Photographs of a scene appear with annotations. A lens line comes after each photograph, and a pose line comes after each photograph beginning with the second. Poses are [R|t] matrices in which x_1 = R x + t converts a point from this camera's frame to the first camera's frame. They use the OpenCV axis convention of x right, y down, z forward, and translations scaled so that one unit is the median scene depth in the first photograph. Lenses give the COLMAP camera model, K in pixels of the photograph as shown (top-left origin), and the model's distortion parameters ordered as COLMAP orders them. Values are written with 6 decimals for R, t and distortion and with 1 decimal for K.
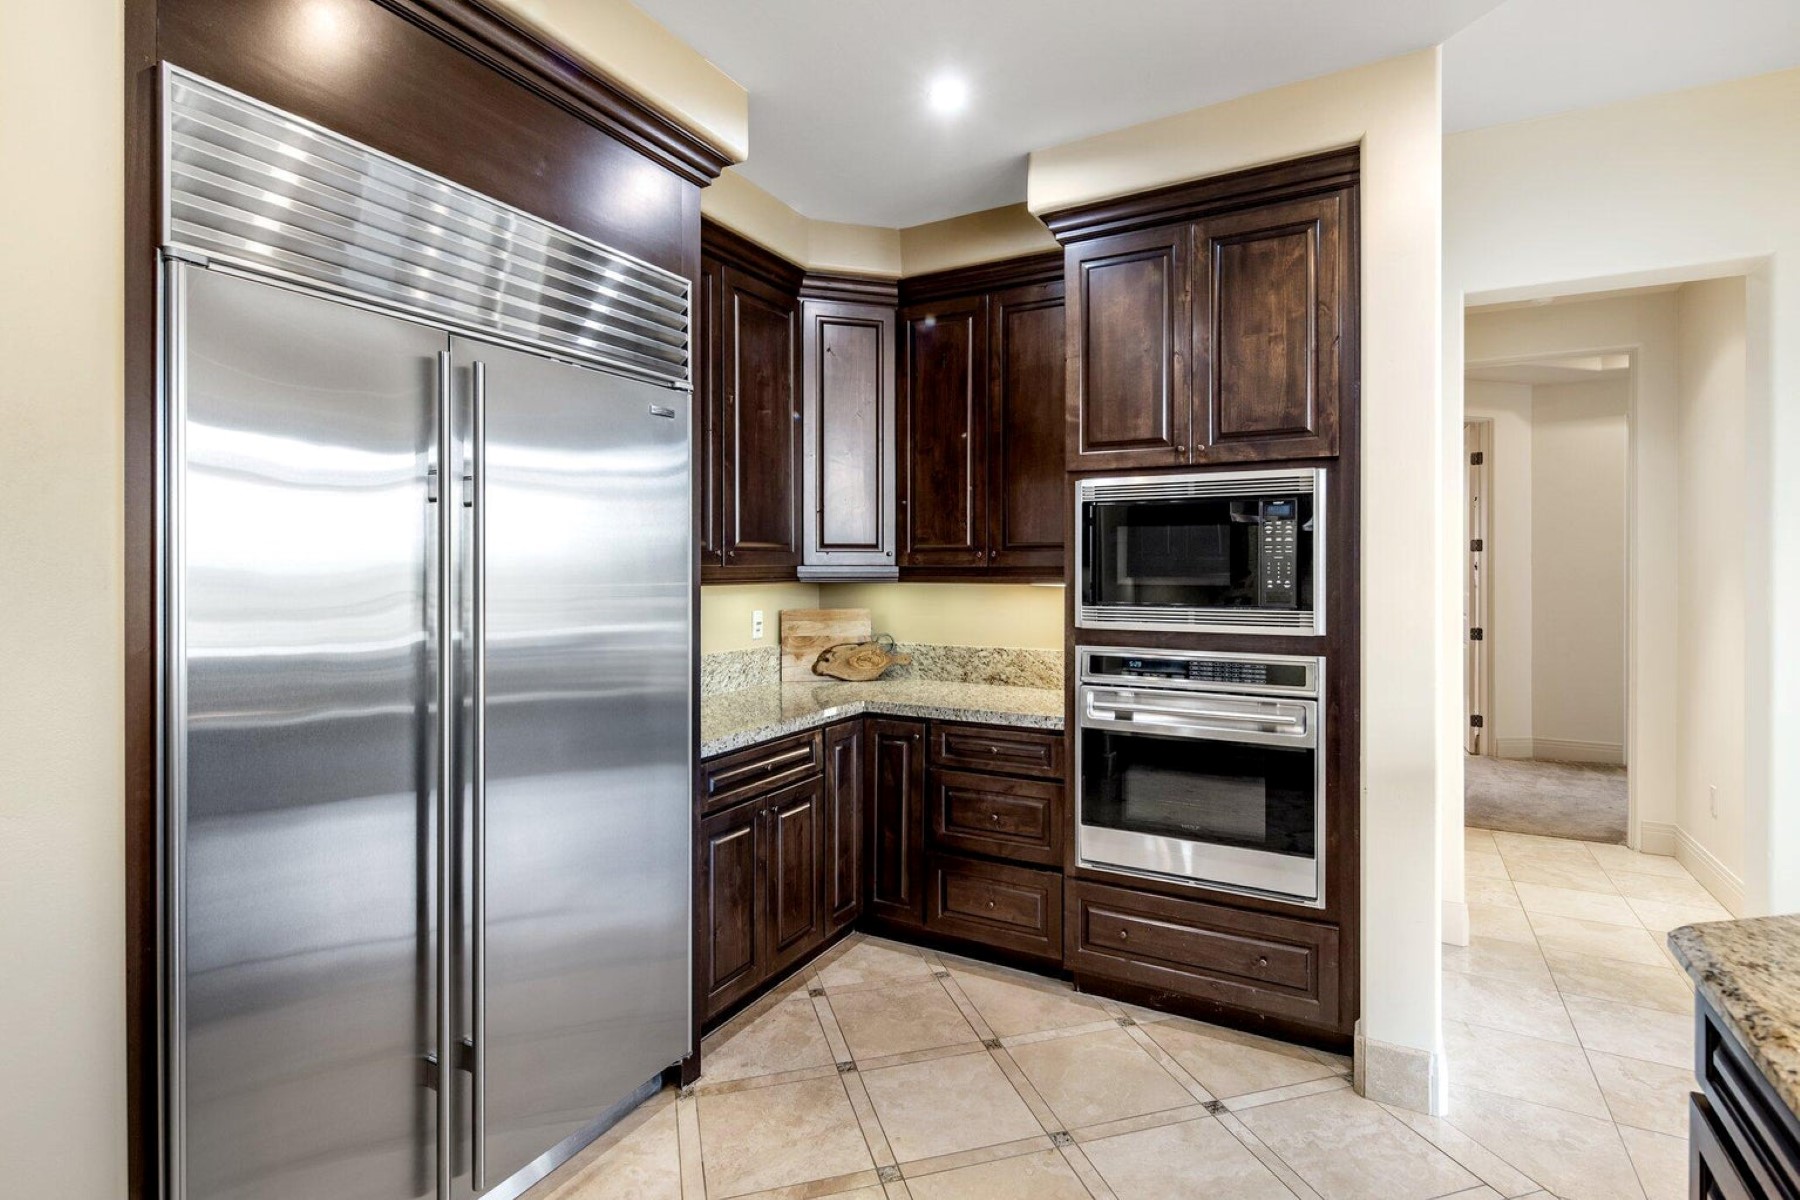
lens RADIAL K [[865.6, 0, 896.3], [0, 865.6, 569.5], [0, 0, 1]] dist [-0.001620, -0.001034]
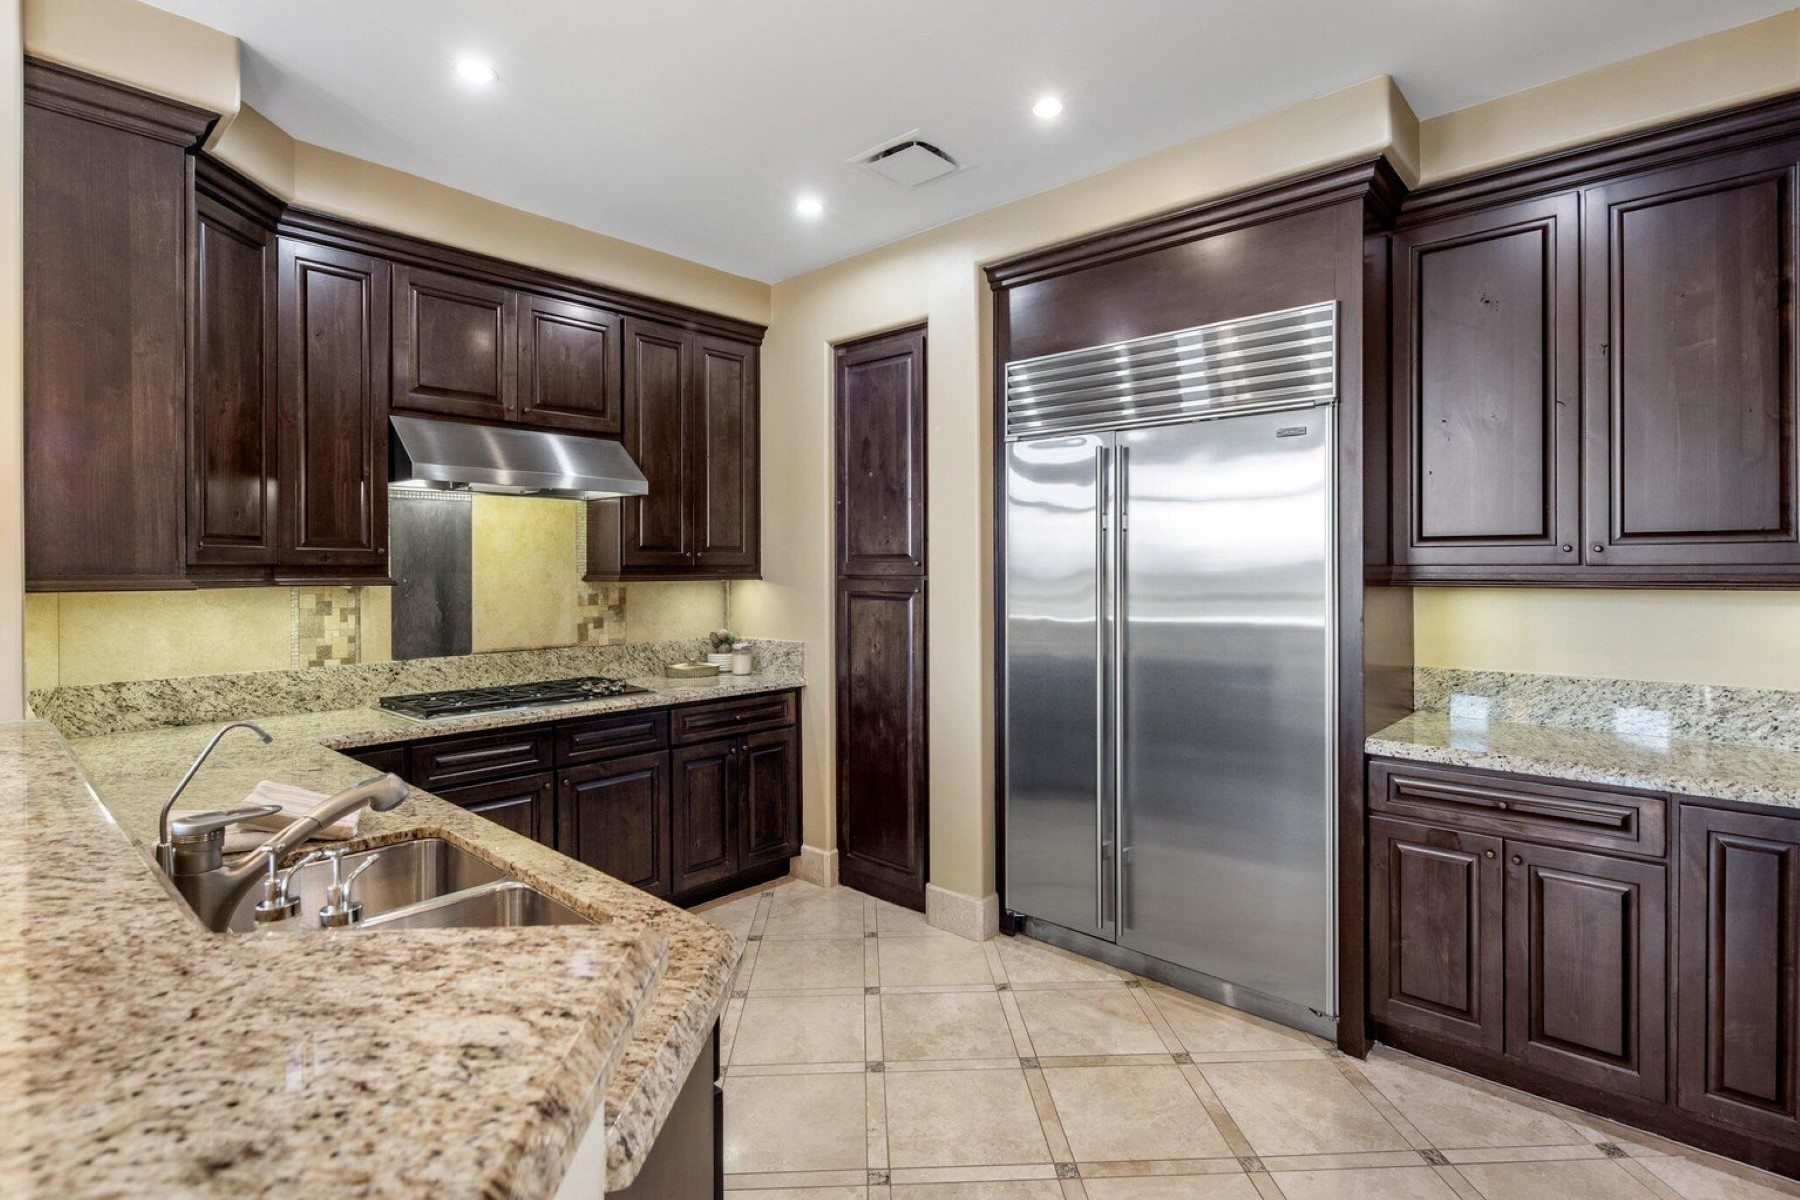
lens RADIAL K [[865.6, 0, 896.3], [0, 865.6, 569.5], [0, 0, 1]] dist [-0.001620, -0.001034]
pose [[-0.232836, 0.003578, -0.972509, 0.907445], [-0.002339, 0.999988, 0.004240, -0.001184], [0.972513, 0.003262, -0.232825, 0.702206]]
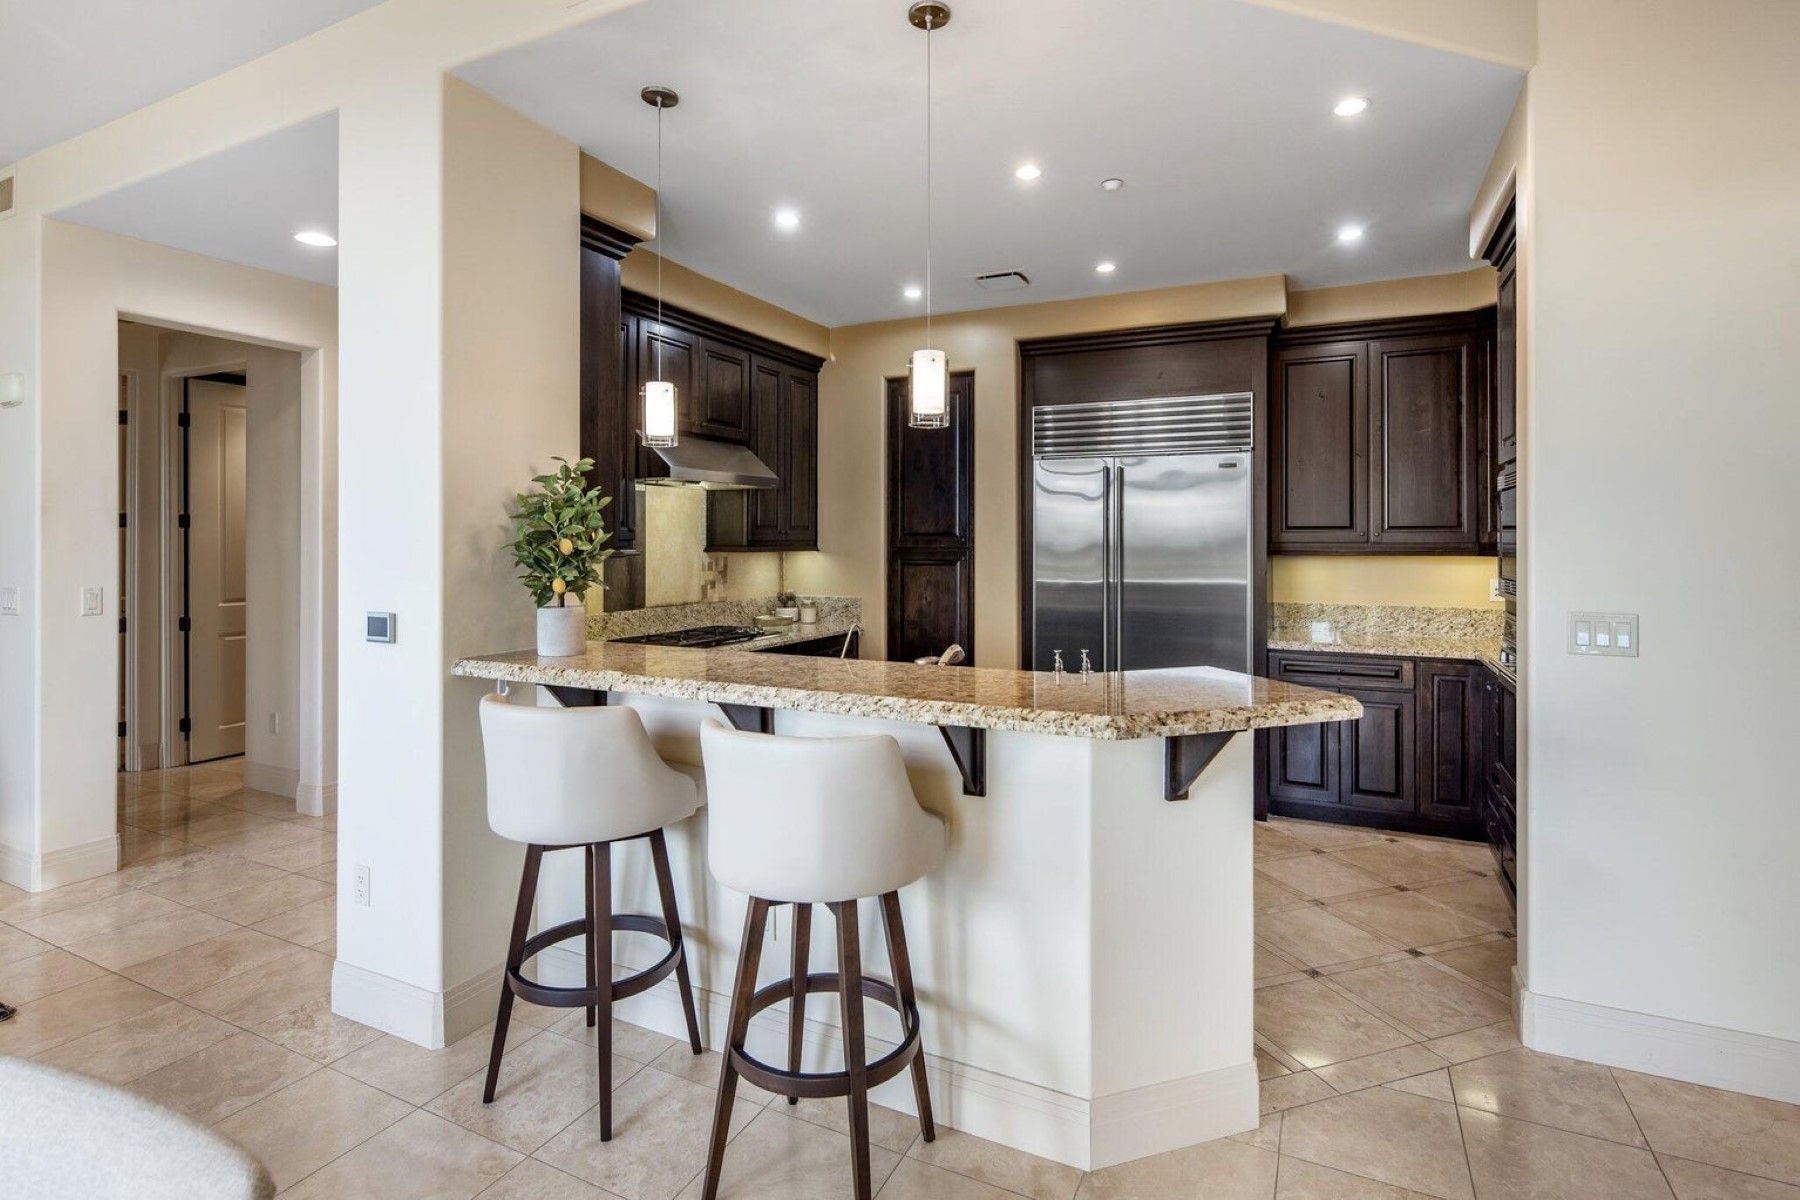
lens RADIAL K [[867.9, 0, 902.3], [0, 867.9, 536.8], [0, 0, 1]] dist [0.000130, 0.000017]
pose [[0.048667, -0.002523, -0.998812, 1.575920], [-0.006656, 0.999974, -0.002850, -0.005250], [0.998793, 0.006787, 0.048649, 0.140443]]
